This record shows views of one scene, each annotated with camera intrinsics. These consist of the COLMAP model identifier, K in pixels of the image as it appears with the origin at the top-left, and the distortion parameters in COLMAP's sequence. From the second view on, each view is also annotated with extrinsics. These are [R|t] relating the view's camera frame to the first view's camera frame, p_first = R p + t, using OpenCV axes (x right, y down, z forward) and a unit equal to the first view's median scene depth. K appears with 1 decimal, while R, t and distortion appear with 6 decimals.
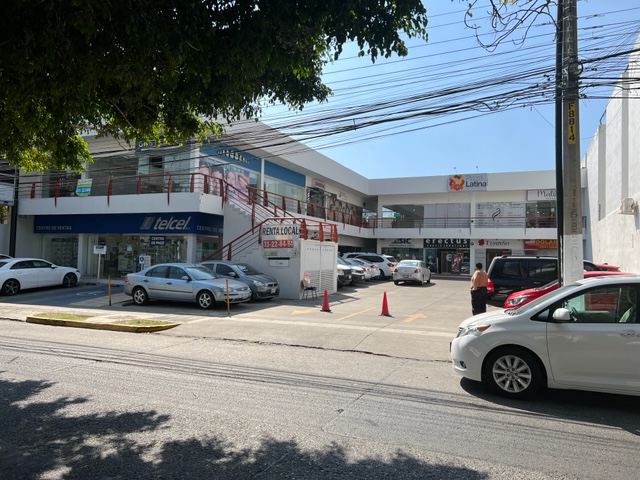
lens RADIAL K [[494.1, 0, 320.0], [0, 494.1, 240.0], [0, 0, 1]] dist [0.109039, -0.000339]
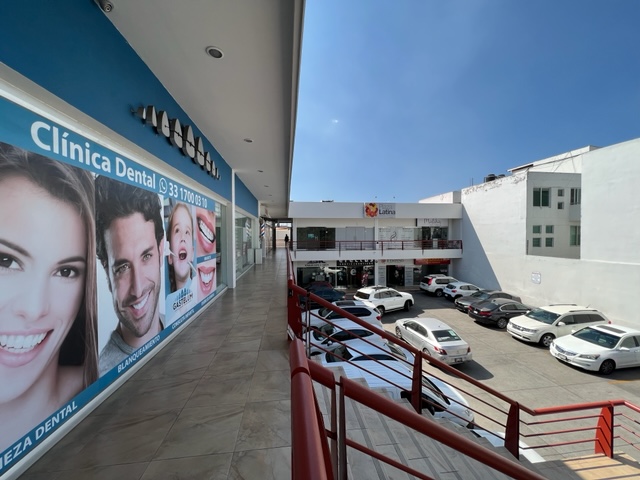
lens RADIAL K [[264.1, 0, 320.0], [0, 264.1, 240.0], [0, 0, 1]] dist [-0.000940, 0.000026]
pose [[0.856373, -0.035227, 0.515155, -0.168457], [0.003317, 0.998025, 0.062733, -0.114795], [-0.516347, -0.052014, 0.854798, 0.745677]]
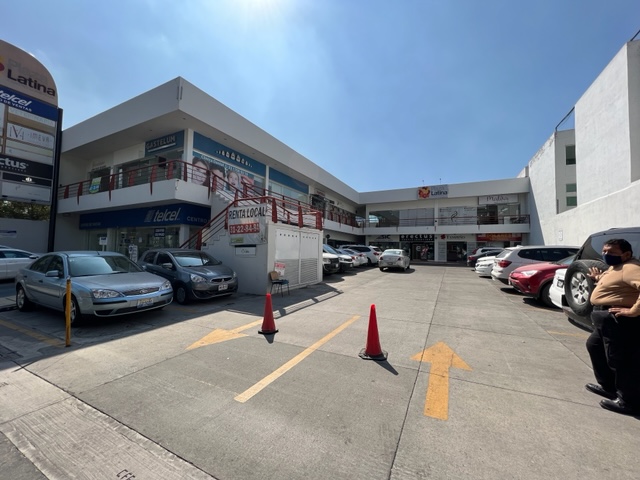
lens RADIAL K [[264.1, 0, 320.0], [0, 264.1, 240.0], [0, 0, 1]] dist [-0.000940, 0.000026]
pose [[0.998069, -0.011563, -0.061027, 0.047466], [0.011097, 0.999907, -0.007967, 0.021228], [0.061114, 0.007275, 0.998104, 0.366388]]
